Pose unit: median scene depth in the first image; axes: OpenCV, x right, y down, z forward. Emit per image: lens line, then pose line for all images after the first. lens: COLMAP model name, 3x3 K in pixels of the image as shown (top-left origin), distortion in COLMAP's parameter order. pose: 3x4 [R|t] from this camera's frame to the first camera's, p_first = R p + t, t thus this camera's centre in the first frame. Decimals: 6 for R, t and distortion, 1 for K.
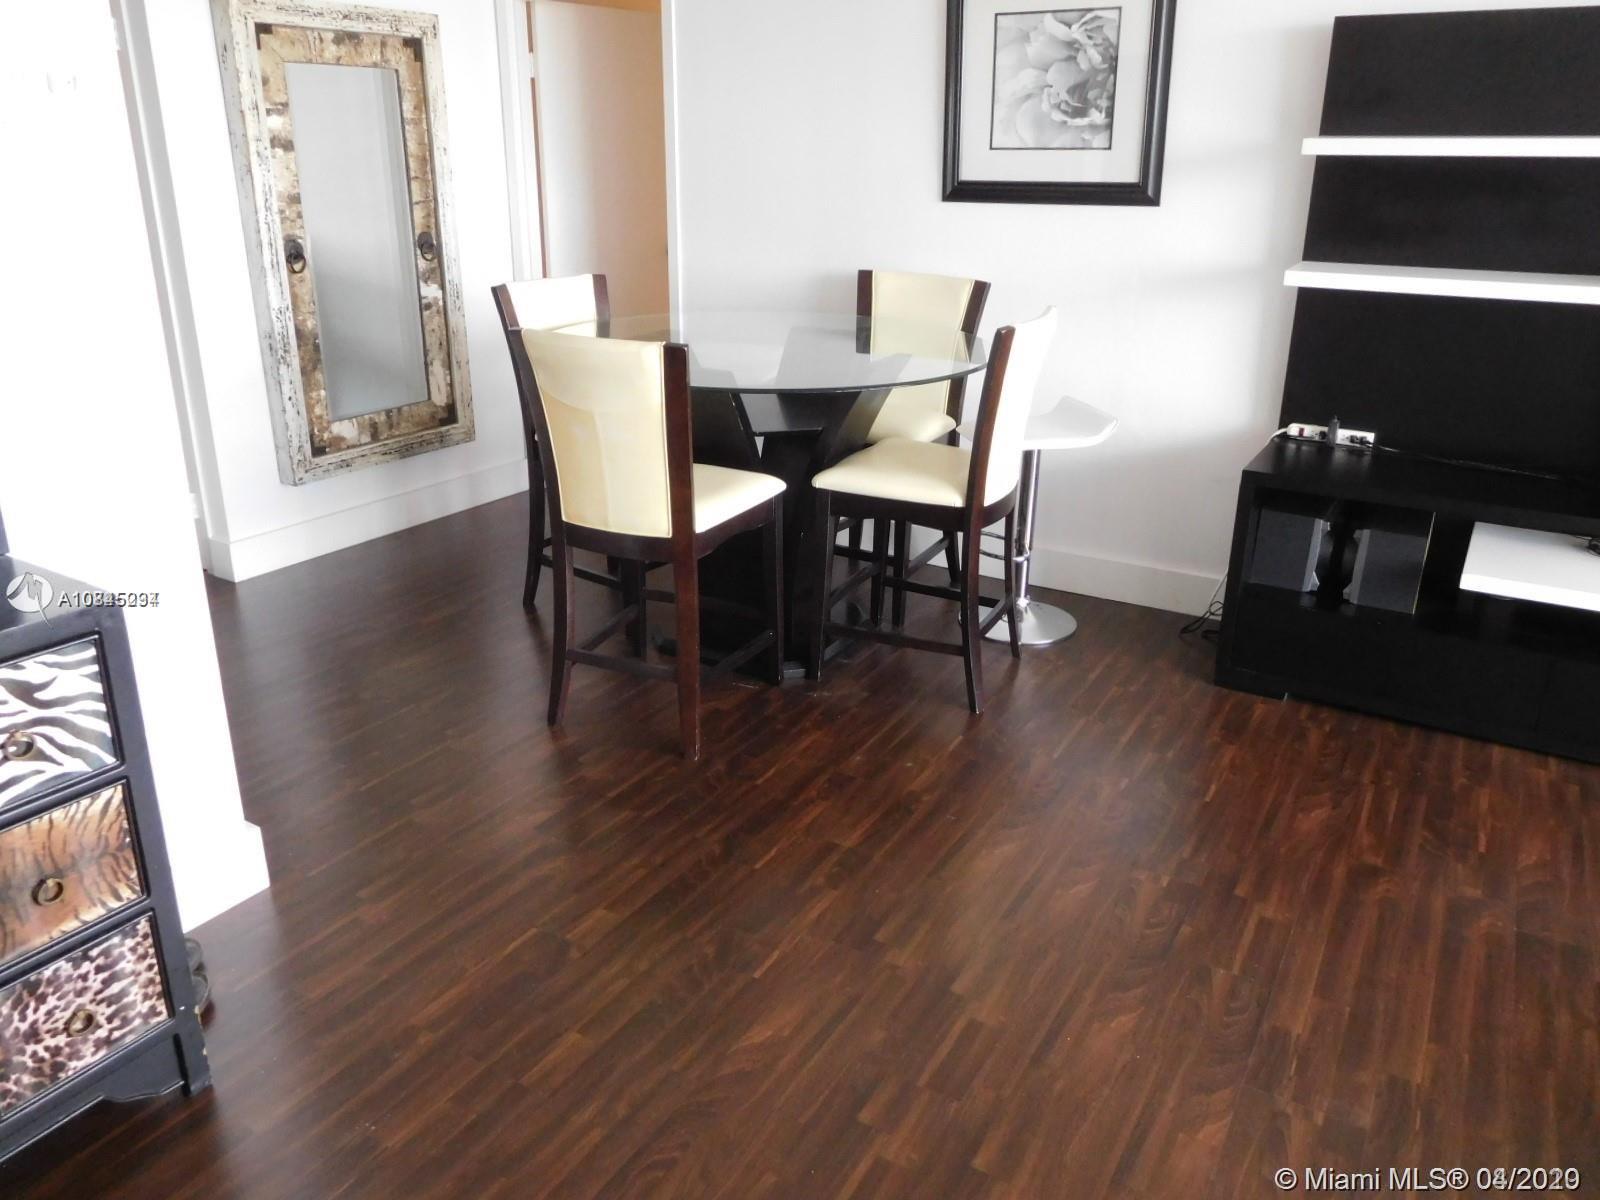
lens RADIAL K [[1202.7, 0, 808.0], [0, 1202.7, 603.0], [0, 0, 1]] dist [-0.013034, -0.001718]
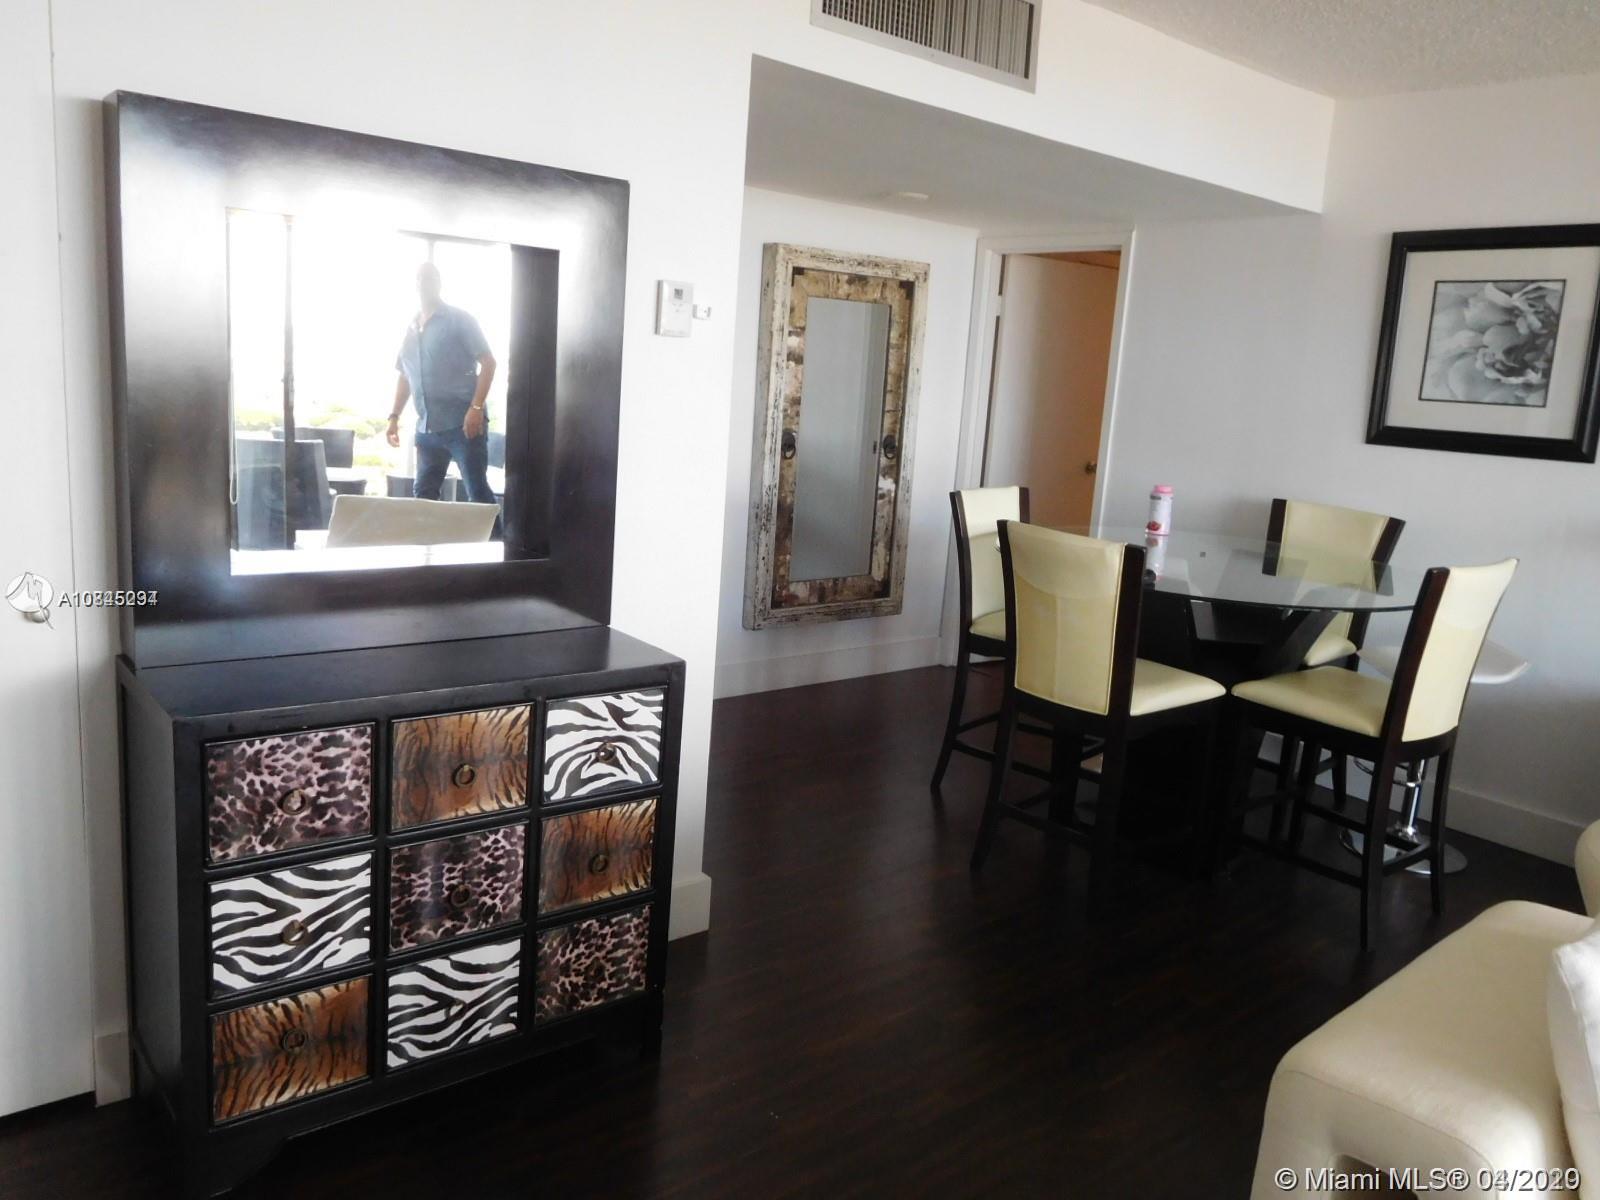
lens RADIAL K [[1202.7, 0, 808.0], [0, 1202.7, 603.0], [0, 0, 1]] dist [-0.013034, -0.001718]
pose [[0.941479, 0.116951, -0.316131, -0.001902], [-0.170150, 0.974510, -0.146214, 0.047519], [0.290973, 0.191447, 0.937381, -0.125499]]
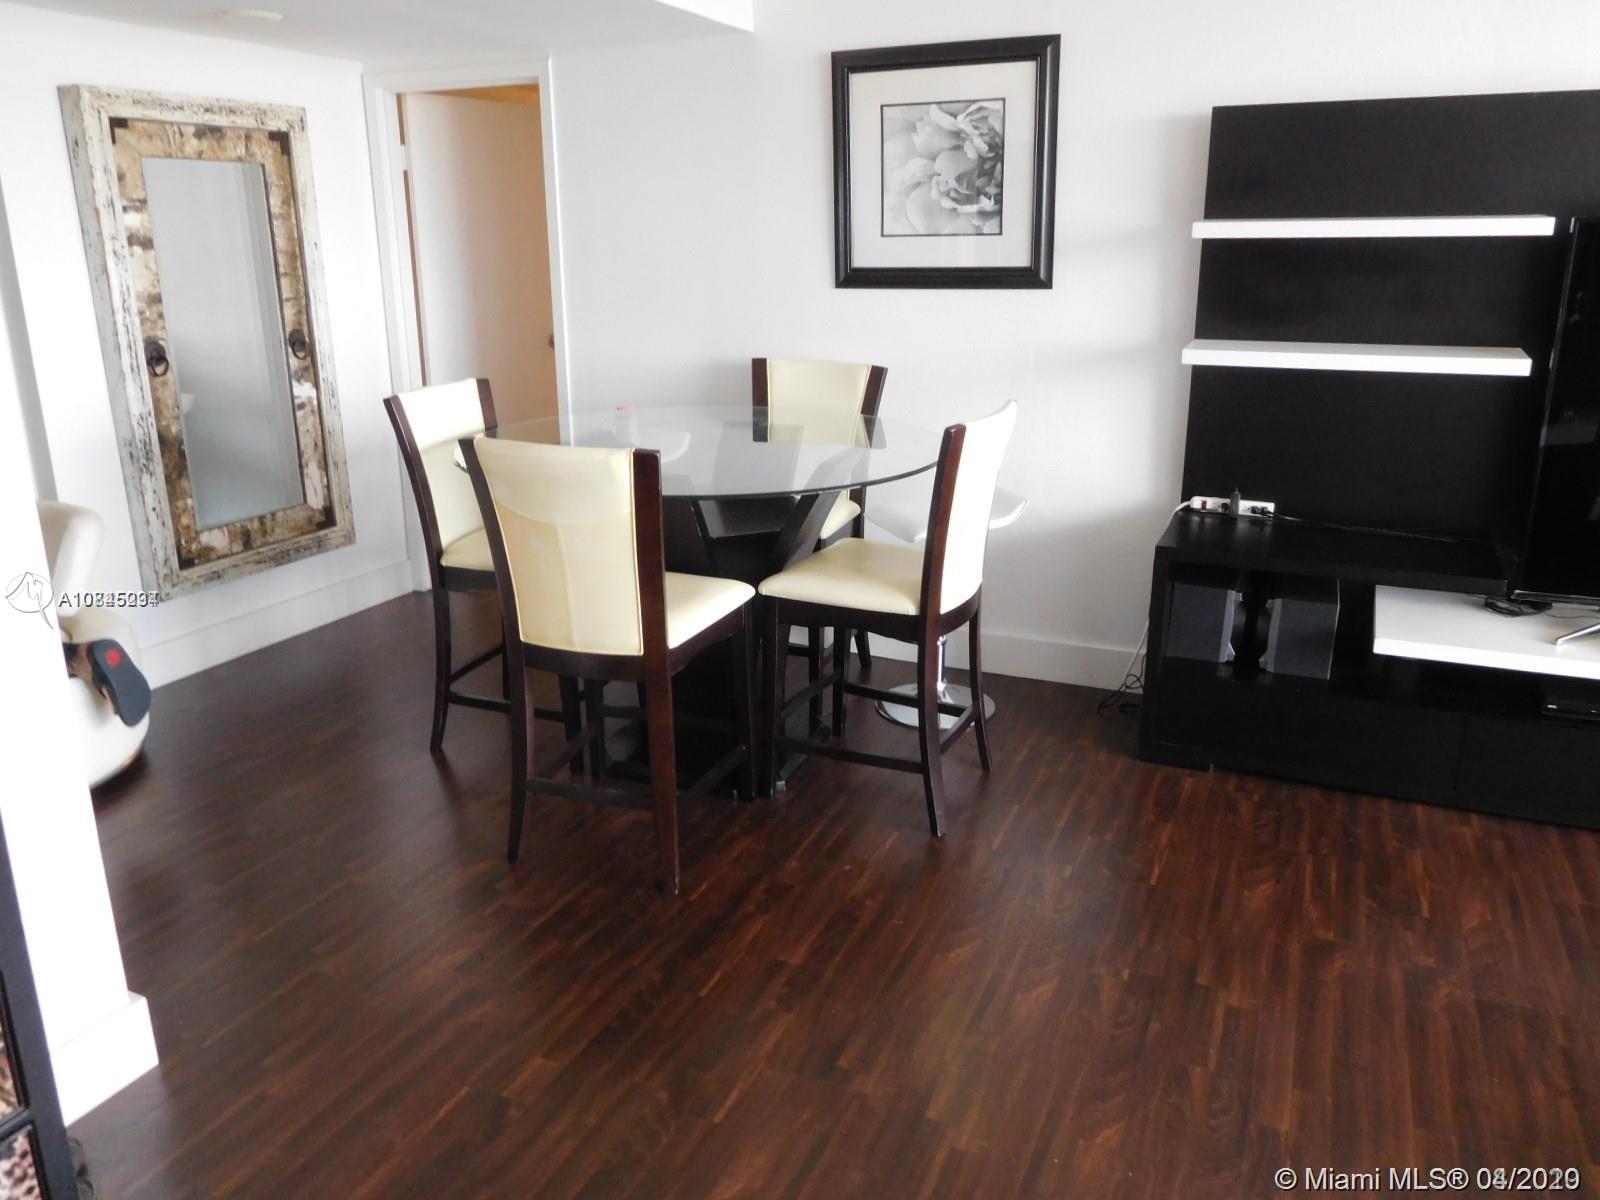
lens RADIAL K [[1197.7, 0, 810.7], [0, 1197.7, 602.1], [0, 0, 1]] dist [-0.013582, -0.004738]
pose [[0.992958, -0.047269, 0.108624, -0.031899], [0.054021, 0.996731, -0.060082, -0.016605], [-0.105428, 0.065527, 0.992266, 0.034129]]
